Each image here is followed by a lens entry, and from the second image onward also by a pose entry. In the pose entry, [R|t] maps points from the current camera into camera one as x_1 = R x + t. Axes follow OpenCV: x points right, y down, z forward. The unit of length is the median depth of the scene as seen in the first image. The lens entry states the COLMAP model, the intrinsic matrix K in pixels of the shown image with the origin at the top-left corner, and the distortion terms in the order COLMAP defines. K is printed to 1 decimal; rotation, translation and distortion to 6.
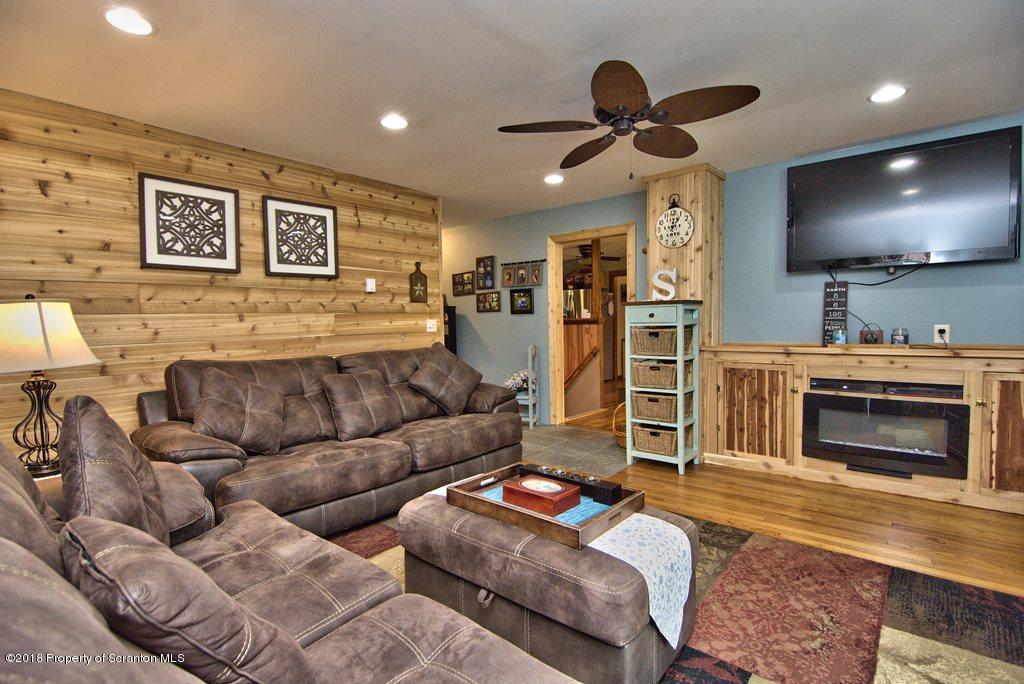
lens RADIAL K [[494.7, 0, 512.0], [0, 494.7, 342.0], [0, 0, 1]] dist [-0.000197, -0.011610]
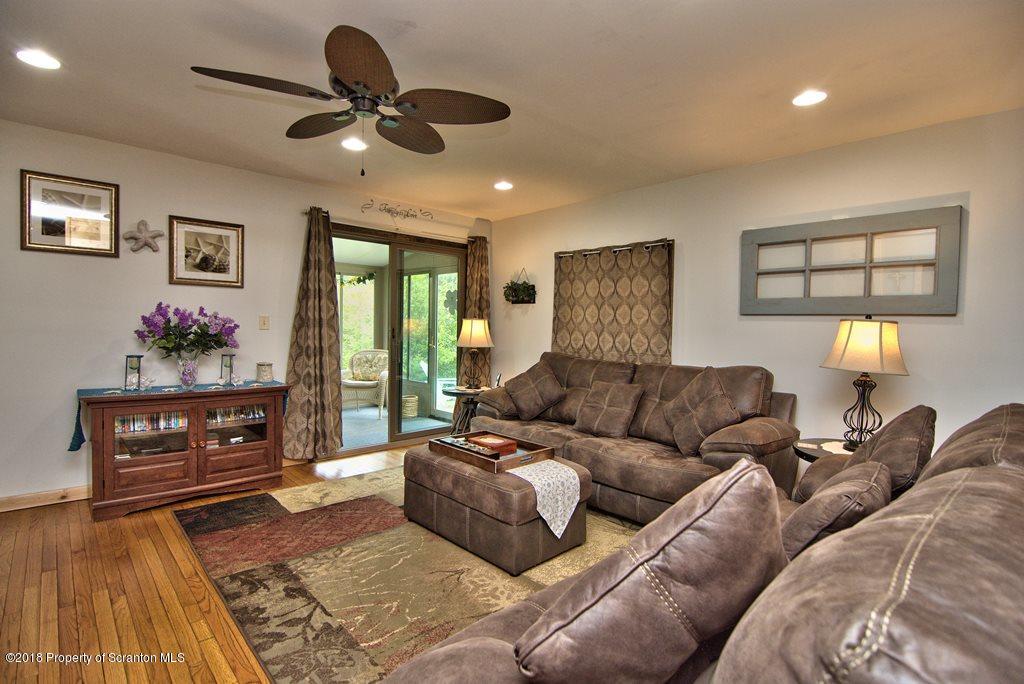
lens RADIAL K [[494.7, 0, 512.0], [0, 494.7, 342.0], [0, 0, 1]] dist [-0.000197, -0.011610]
pose [[-0.993132, -0.014568, 0.116085, -0.170256], [-0.005742, 0.997090, 0.076011, -0.133621], [-0.116854, 0.074822, -0.990327, 2.417801]]
